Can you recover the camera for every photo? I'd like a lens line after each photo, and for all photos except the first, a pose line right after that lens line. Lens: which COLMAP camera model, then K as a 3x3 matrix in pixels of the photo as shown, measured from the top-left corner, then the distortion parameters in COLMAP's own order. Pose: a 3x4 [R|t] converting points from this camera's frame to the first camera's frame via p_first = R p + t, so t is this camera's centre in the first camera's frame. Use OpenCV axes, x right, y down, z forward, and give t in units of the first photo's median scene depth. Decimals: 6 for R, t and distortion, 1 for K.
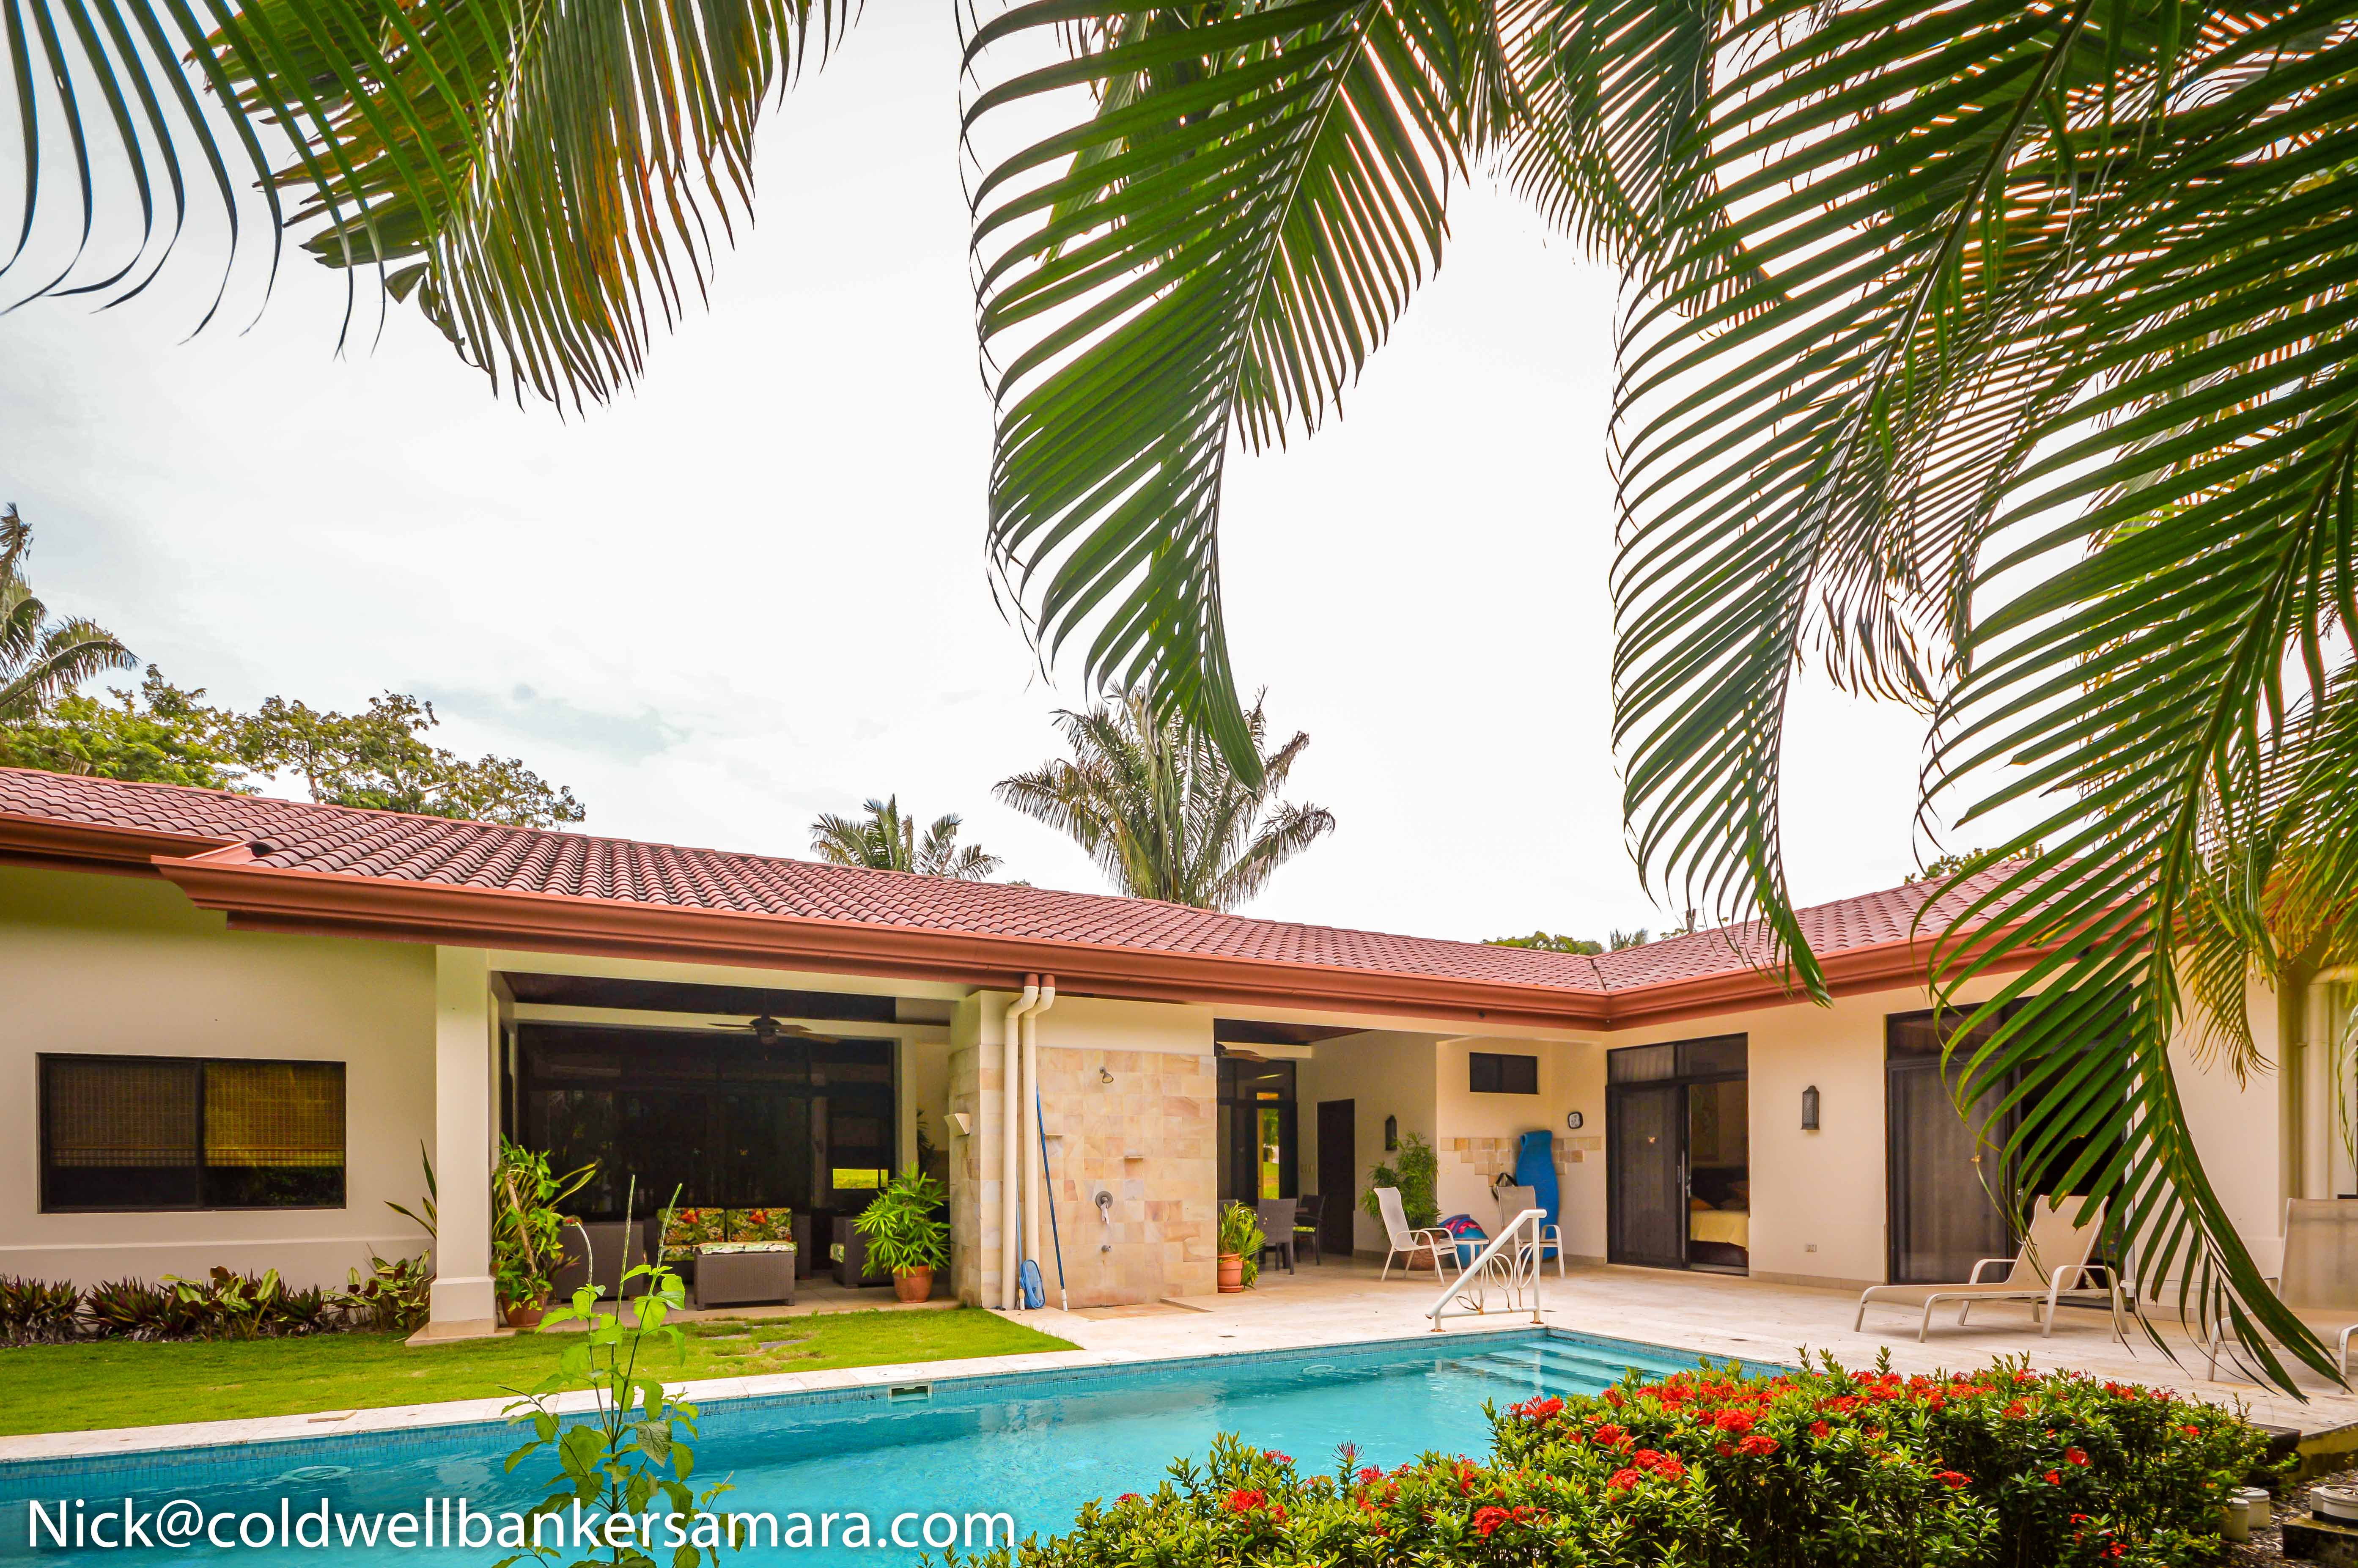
lens RADIAL K [[1058.6, 0, 1185.9], [0, 1058.6, 794.4], [0, 0, 1]] dist [0.006762, -0.000769]
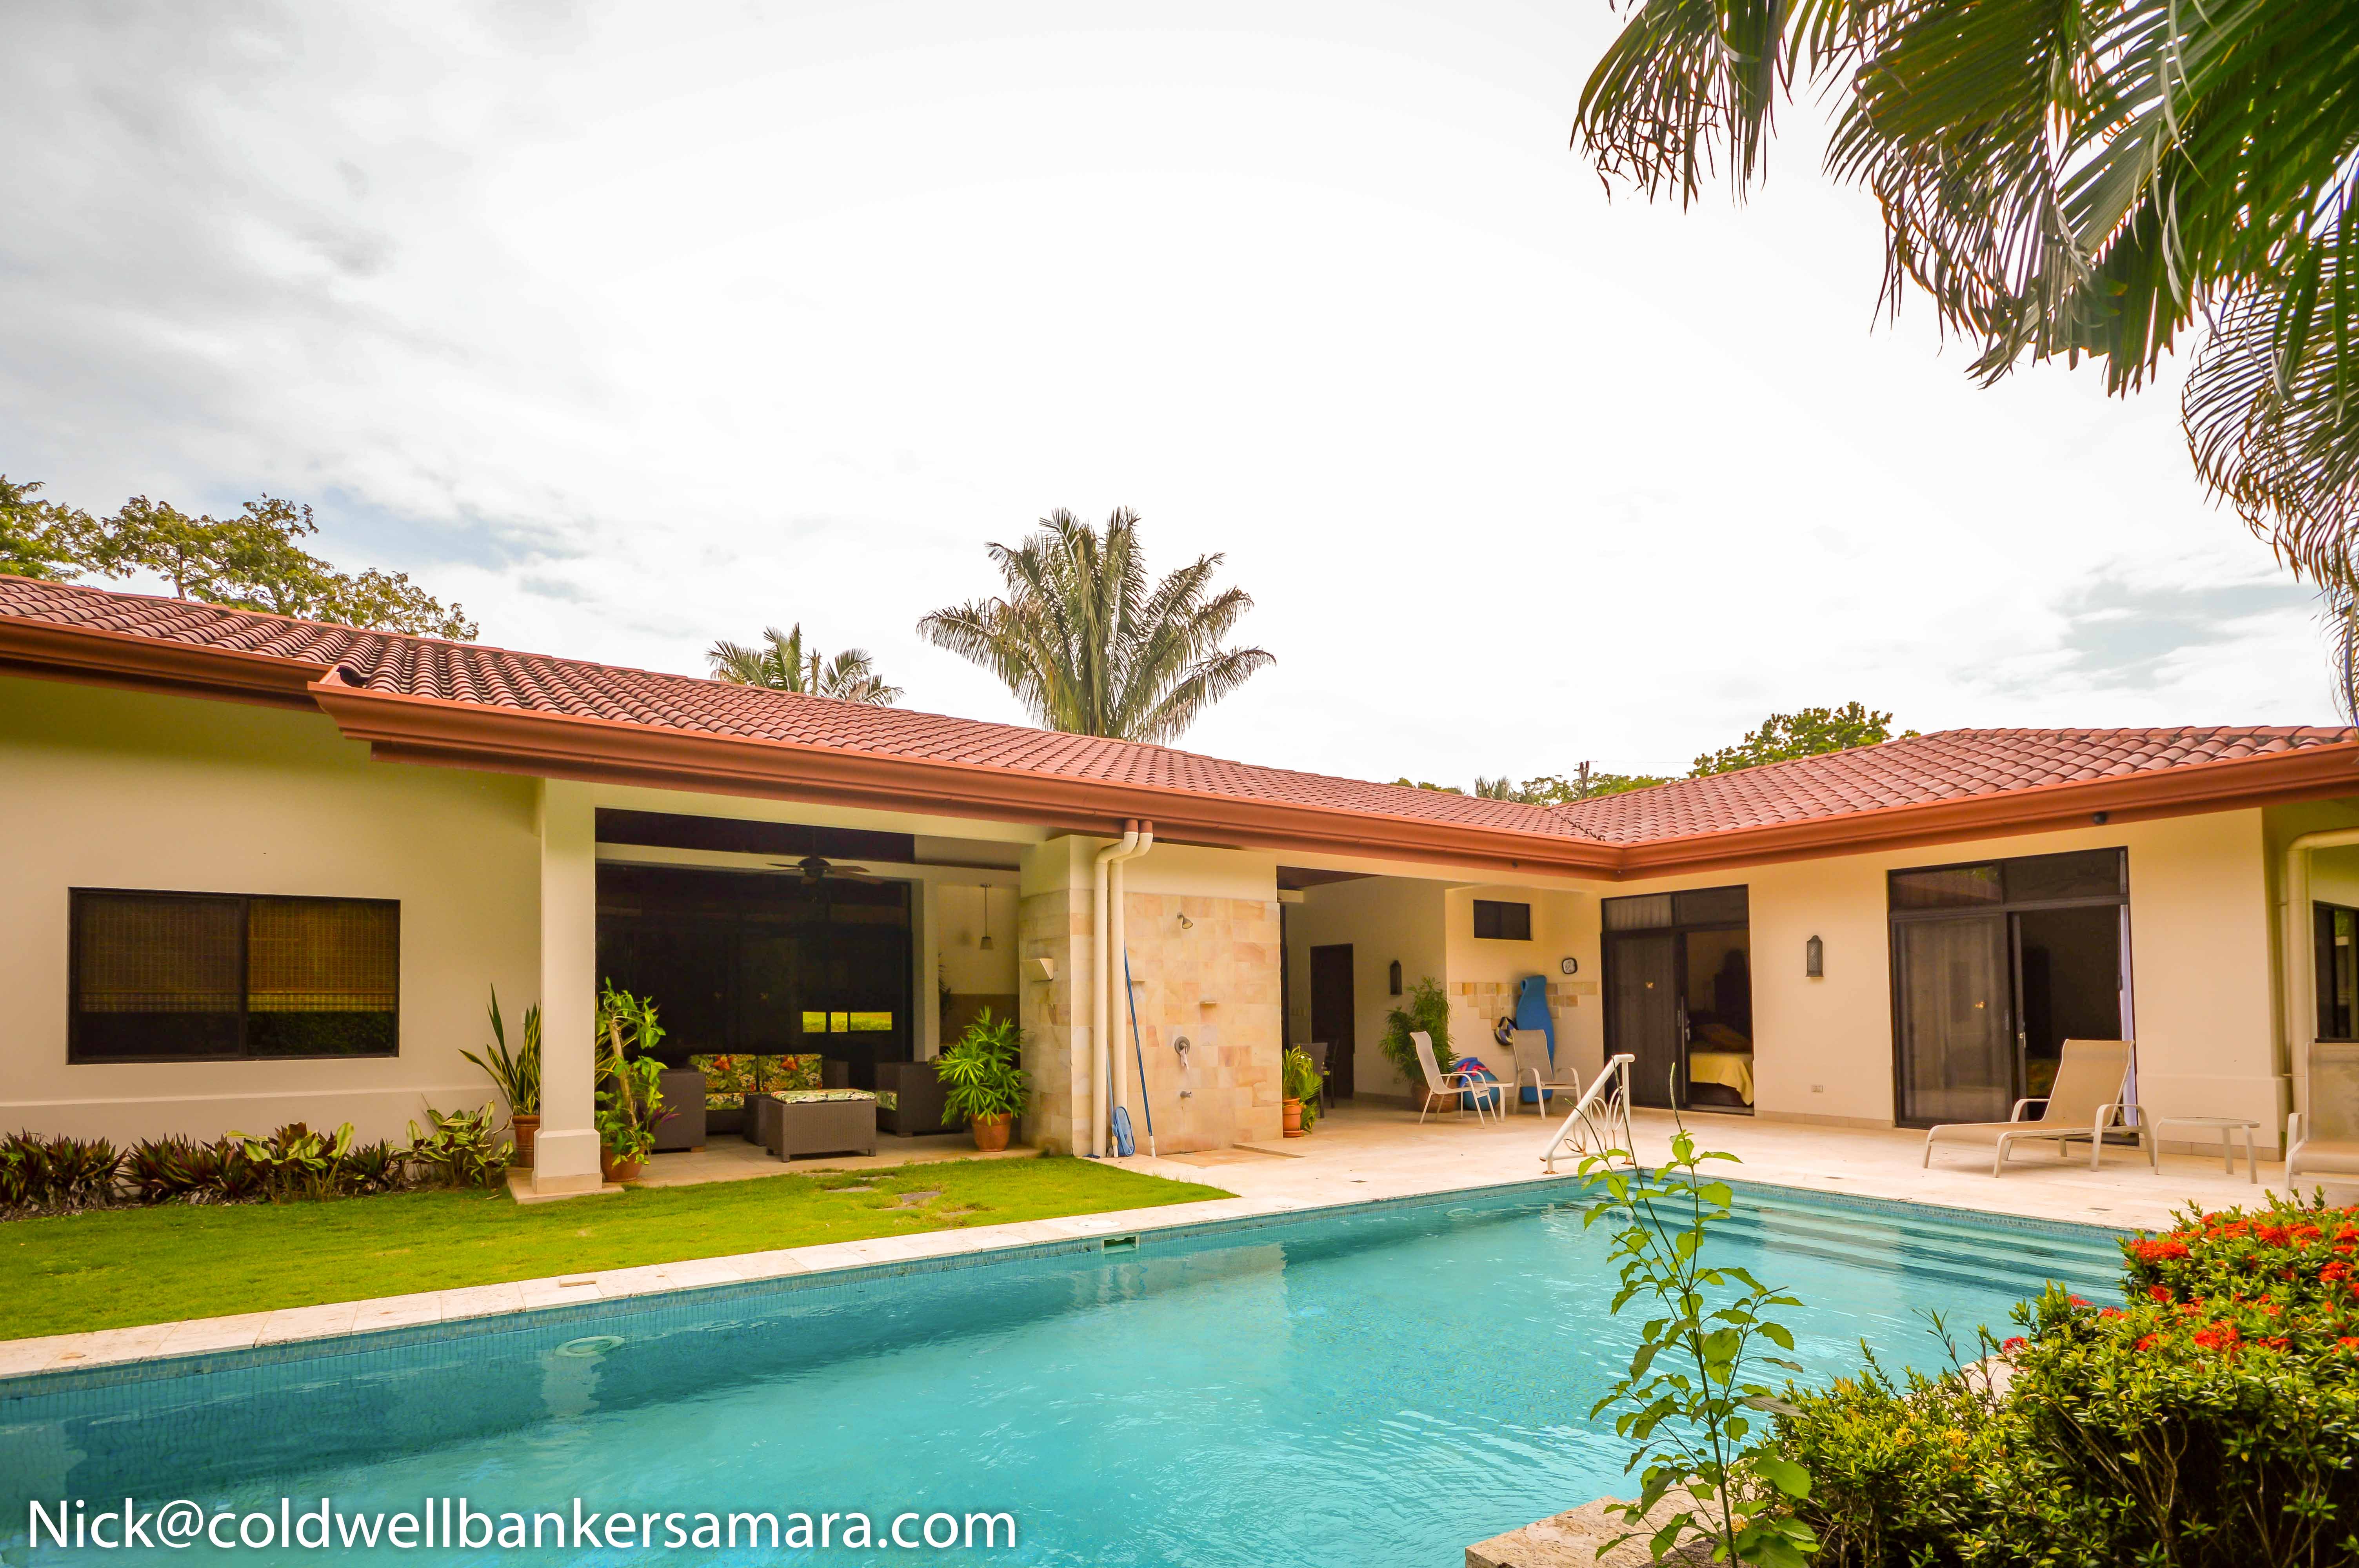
lens RADIAL K [[1052.5, 0, 1177.2], [0, 1052.5, 614.0], [0, 0, 1]] dist [0.004406, 0.001304]
pose [[0.994734, 0.036276, 0.095858, -0.188940], [-0.034395, 0.999183, -0.021206, -0.005553], [-0.096549, 0.017798, 0.995169, -0.001899]]
